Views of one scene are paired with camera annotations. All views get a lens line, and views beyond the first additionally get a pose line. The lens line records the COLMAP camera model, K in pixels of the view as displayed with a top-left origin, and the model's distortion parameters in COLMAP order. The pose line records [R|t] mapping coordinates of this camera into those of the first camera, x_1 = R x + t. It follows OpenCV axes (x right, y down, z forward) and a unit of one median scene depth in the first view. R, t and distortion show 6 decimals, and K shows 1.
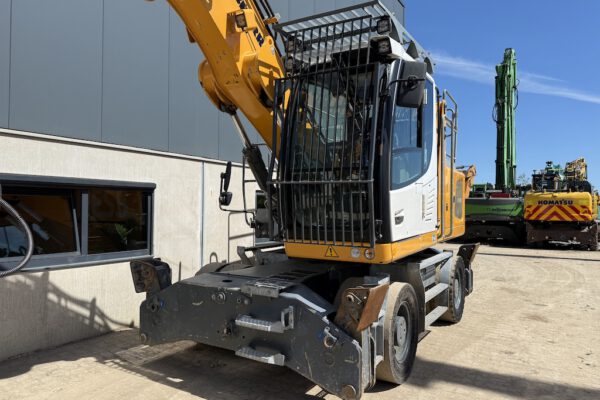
lens RADIAL K [[421.7, 0, 300.0], [0, 421.7, 204.2], [0, 0, 1]] dist [0.066754, -0.078269]
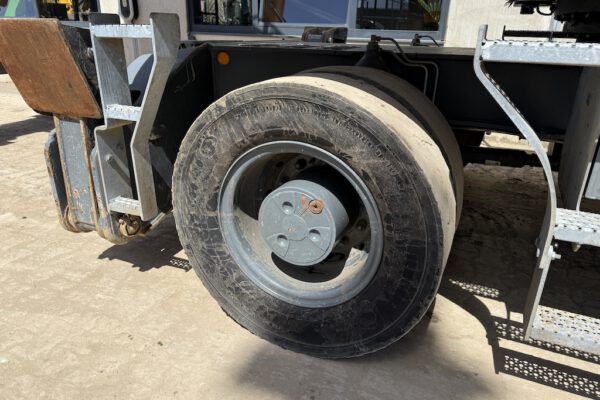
lens RADIAL K [[421.7, 0, 302.5], [0, 421.7, 201.2], [0, 0, 1]] dist [0.066754, -0.078269]
pose [[0.121585, 0.369275, -0.921332, 0.478235], [-0.019471, 0.928927, 0.369750, 0.138079], [0.992390, -0.027017, 0.120134, 0.855271]]
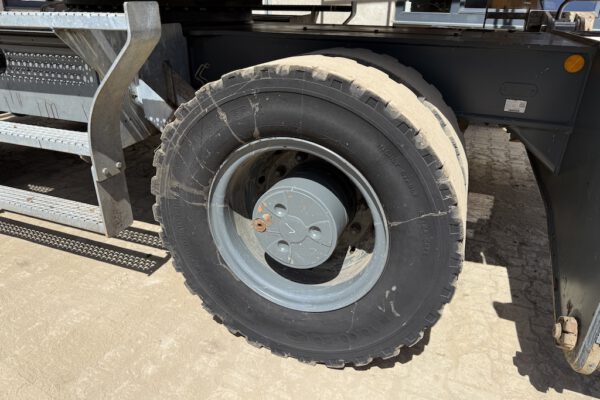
lens RADIAL K [[421.7, 0, 296.2], [0, 421.7, 203.0], [0, 0, 1]] dist [0.066754, -0.078269]
pose [[0.172488, 0.410050, -0.895604, 0.734221], [-0.009313, 0.909870, 0.414788, 0.138675], [0.984968, -0.063205, 0.160761, 1.308148]]
